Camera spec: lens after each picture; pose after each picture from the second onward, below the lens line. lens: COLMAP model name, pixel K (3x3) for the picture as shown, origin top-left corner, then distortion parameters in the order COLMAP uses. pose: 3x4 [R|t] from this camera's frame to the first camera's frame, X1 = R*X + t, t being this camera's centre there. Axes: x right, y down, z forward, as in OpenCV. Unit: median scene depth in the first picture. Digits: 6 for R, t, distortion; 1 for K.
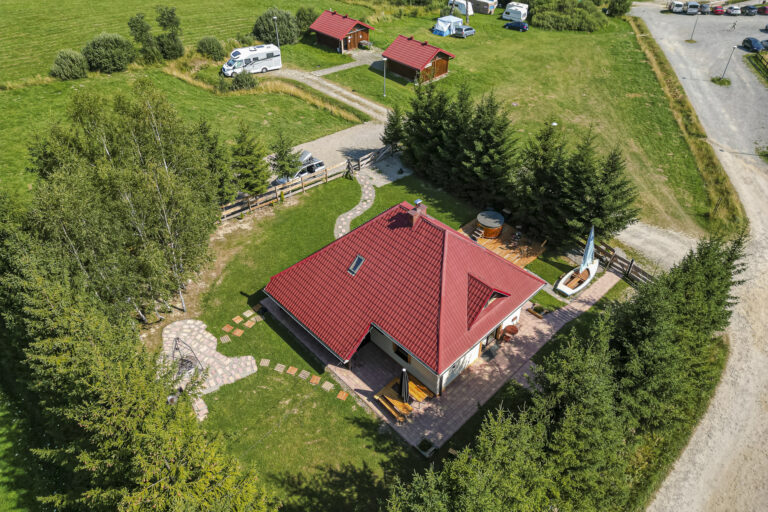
lens RADIAL K [[512.6, 0, 384.4], [0, 512.6, 246.0], [0, 0, 1]] dist [0.076392, -0.078972]
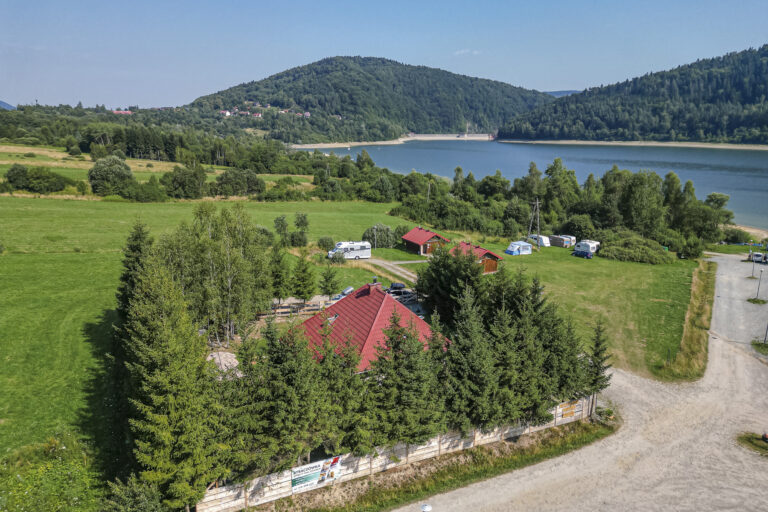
lens RADIAL K [[512.6, 0, 384.4], [0, 512.6, 246.0], [0, 0, 1]] dist [0.076392, -0.078972]
pose [[0.960197, 0.070134, -0.270374, 0.189605], [-0.183996, 0.887097, -0.423326, 0.179493], [0.210158, 0.456224, 0.864692, -0.142862]]
